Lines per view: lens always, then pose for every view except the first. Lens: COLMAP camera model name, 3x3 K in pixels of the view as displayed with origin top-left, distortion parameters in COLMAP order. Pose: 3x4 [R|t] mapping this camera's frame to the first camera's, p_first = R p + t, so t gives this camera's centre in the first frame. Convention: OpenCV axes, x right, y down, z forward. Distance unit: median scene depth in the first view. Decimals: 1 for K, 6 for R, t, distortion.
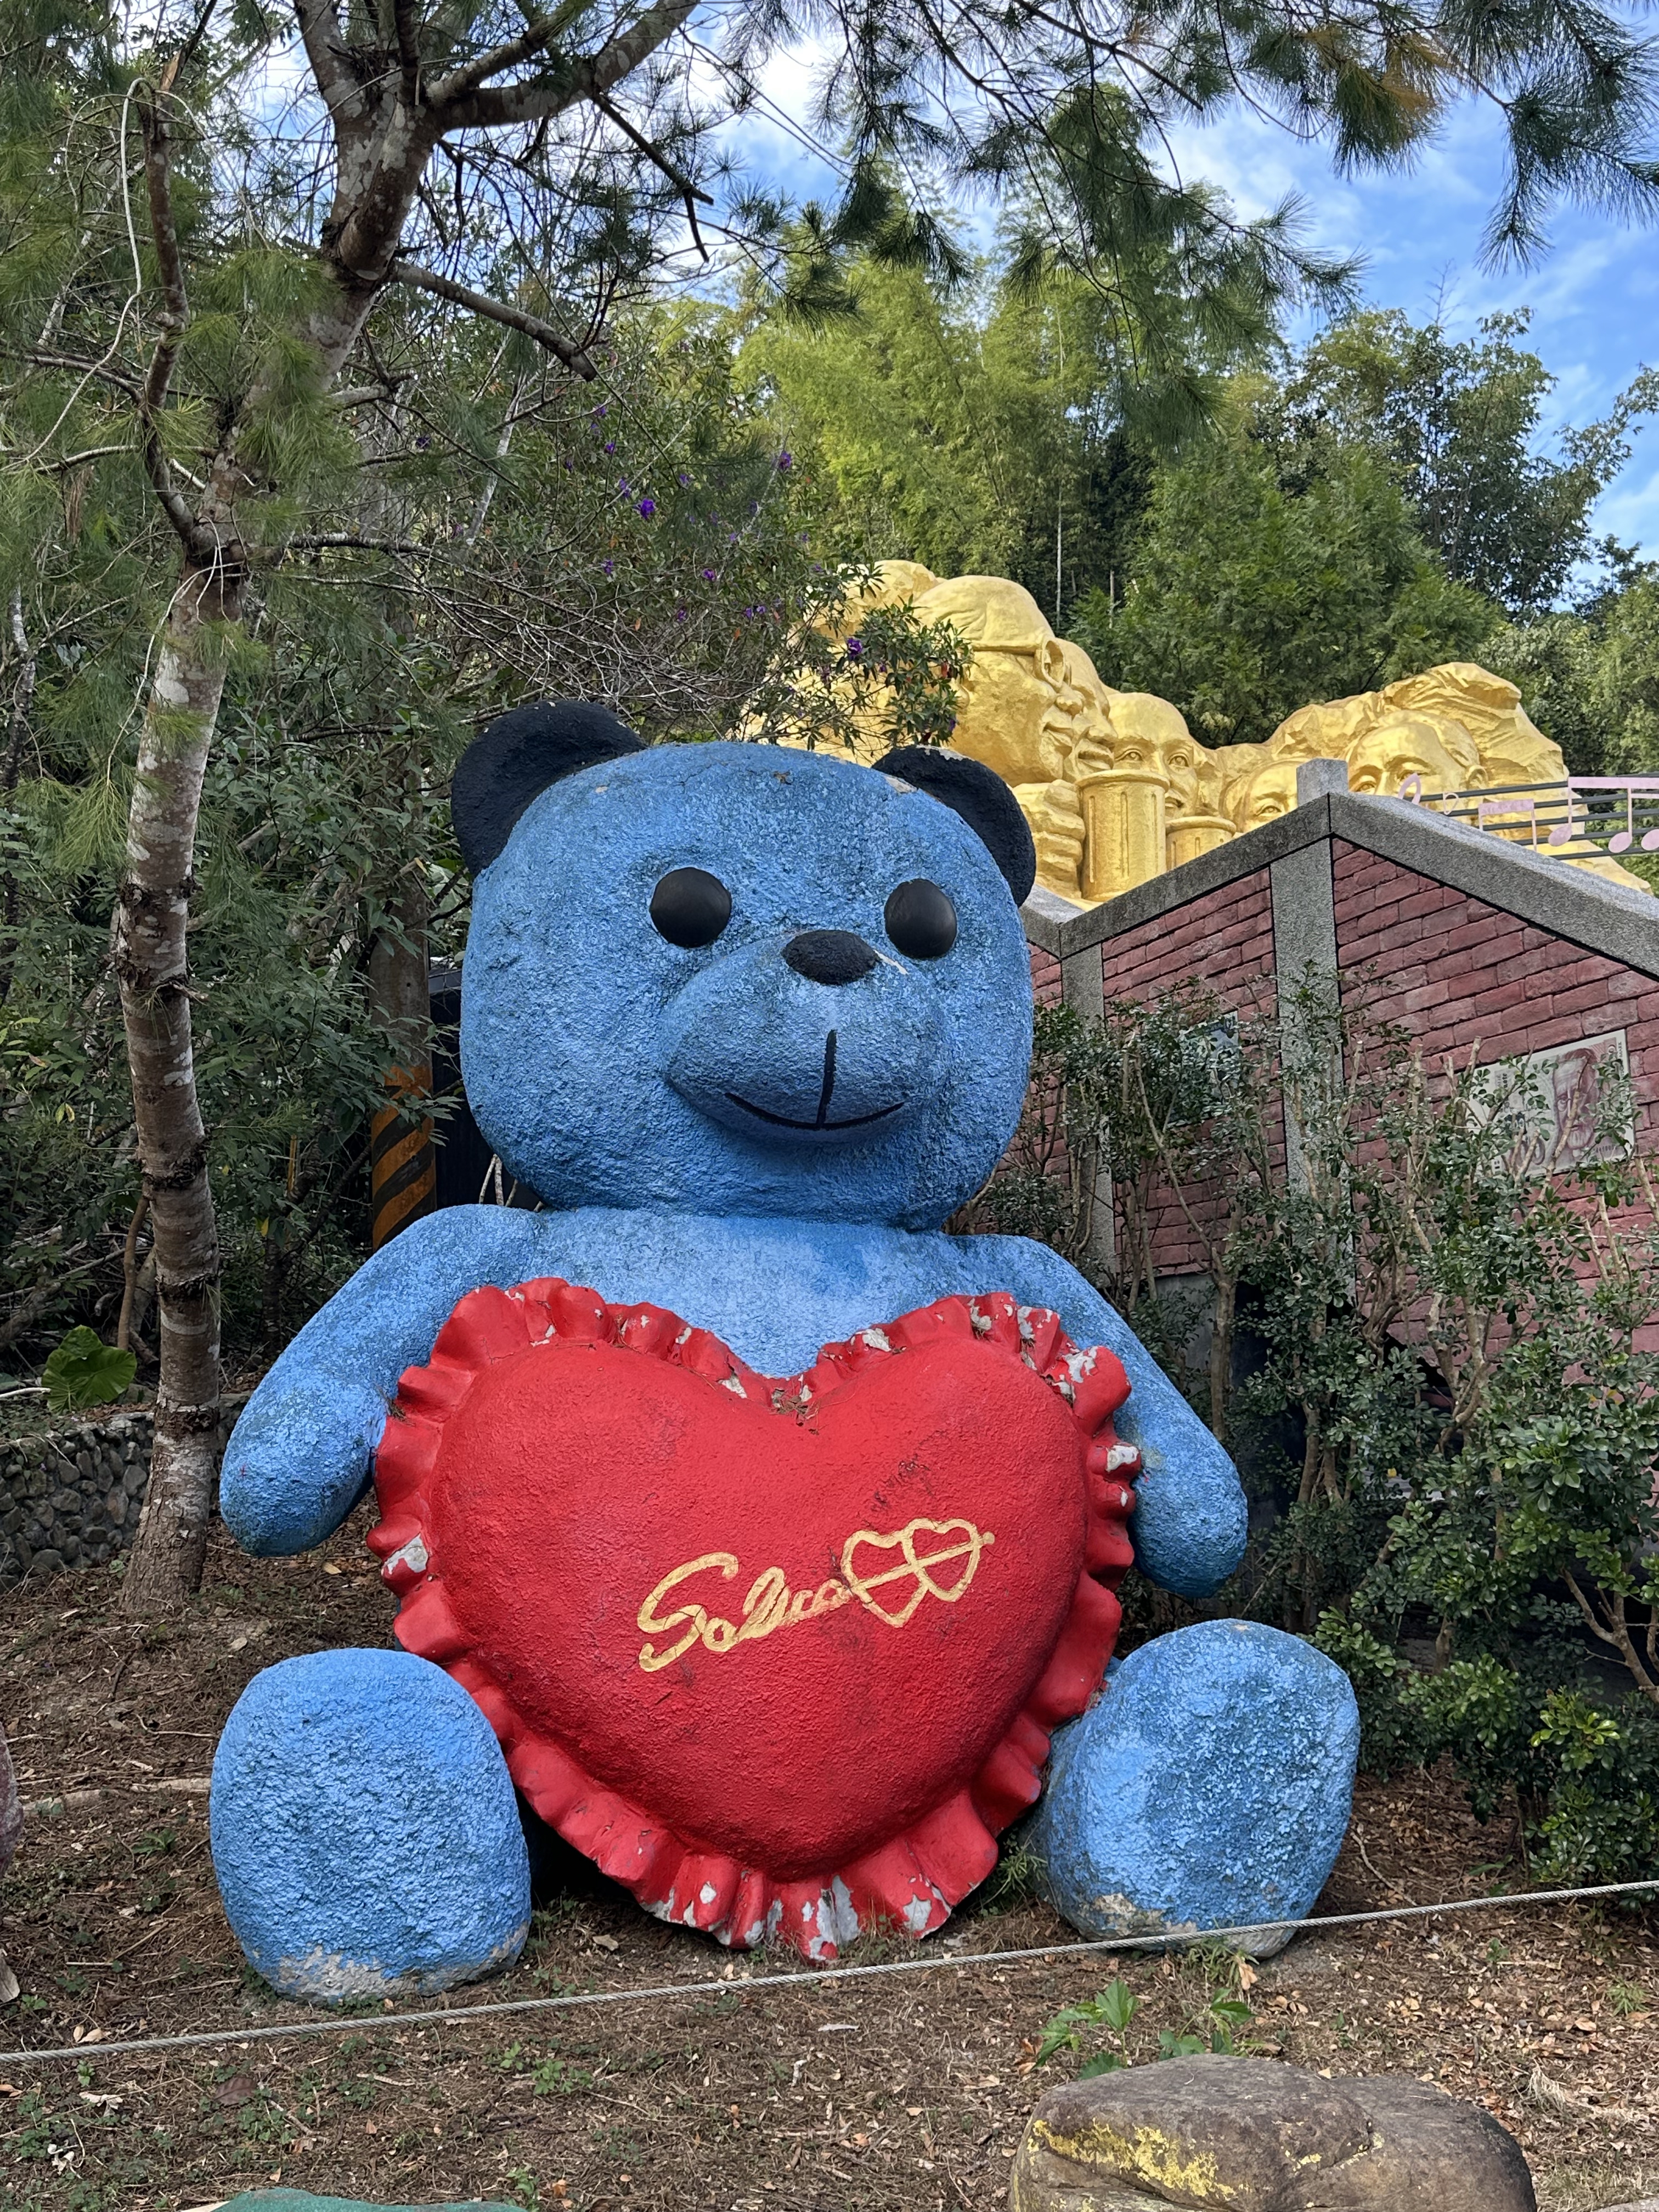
lens RADIAL K [[2181.2, 0, 829.0], [0, 2181.2, 1105.5], [0, 0, 1]] dist [-0.011371, 0.000000]
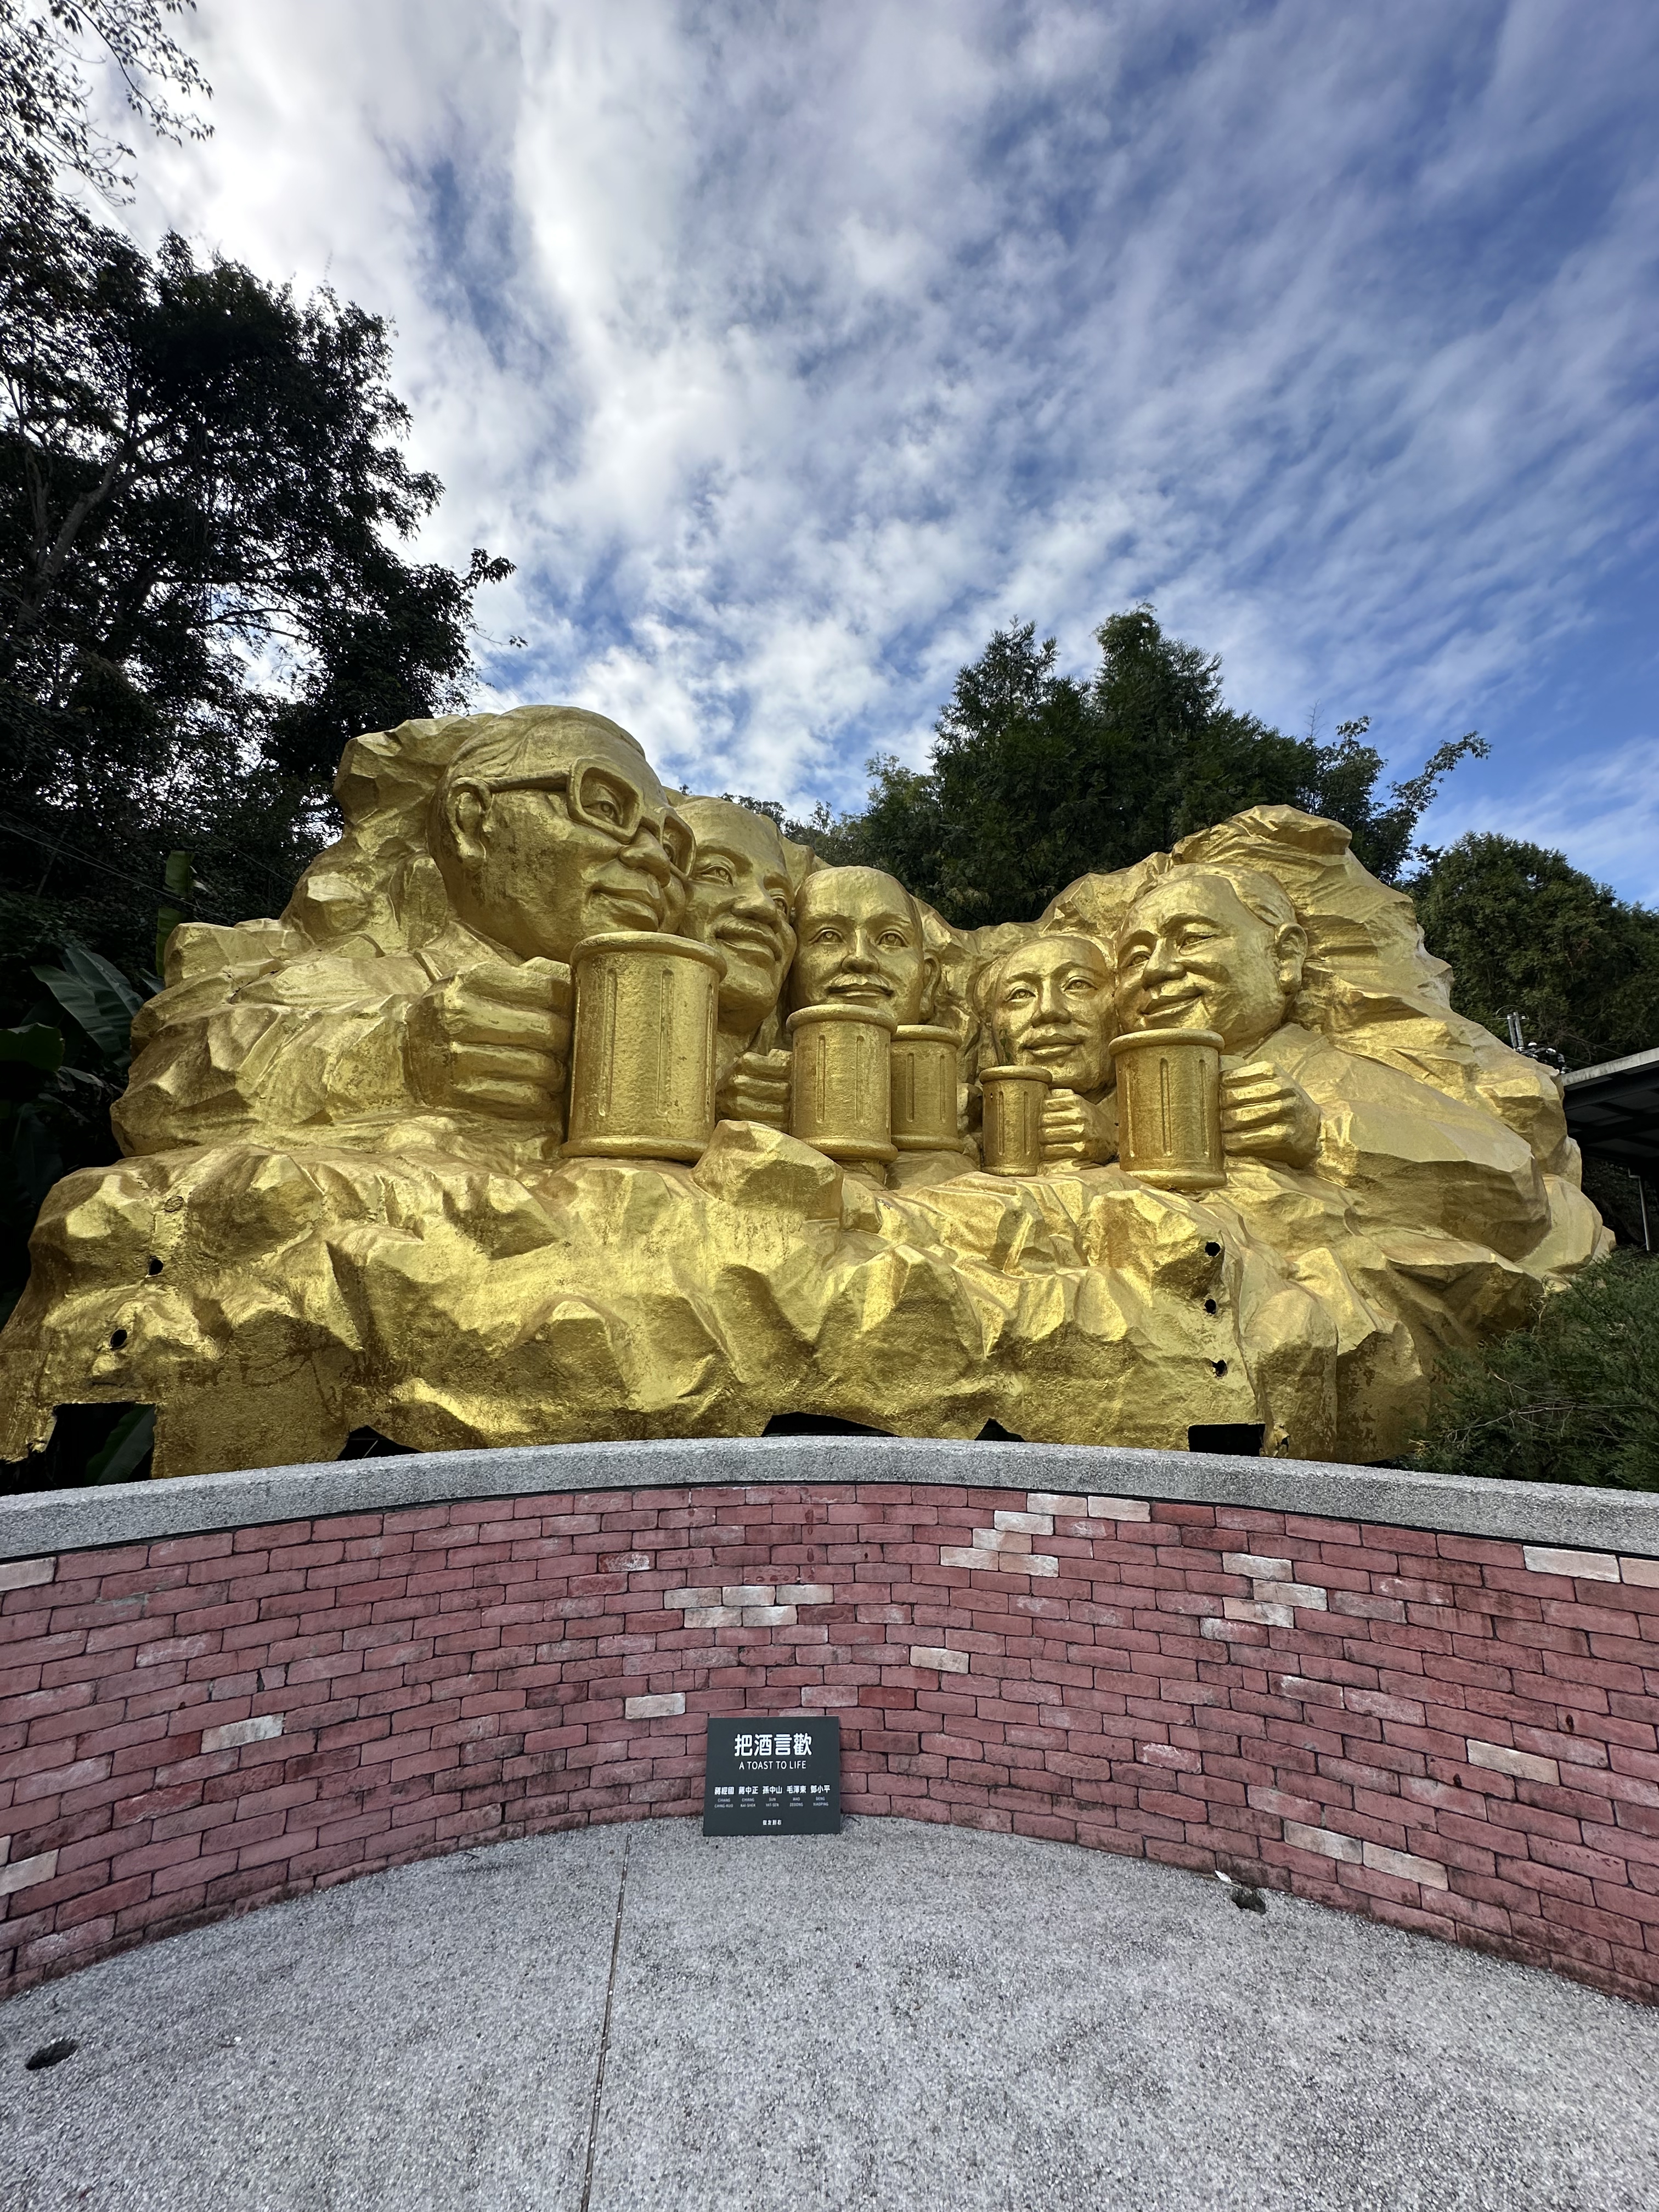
lens RADIAL K [[901.9, 0, 824.8], [0, 901.9, 1090.9], [0, 0, 1]] dist [-0.001118, -0.000216]
pose [[0.969358, -0.025499, -0.244326, 0.209132], [0.011485, 0.998215, -0.058611, -0.077882], [0.245384, 0.054009, 0.967920, 0.638309]]
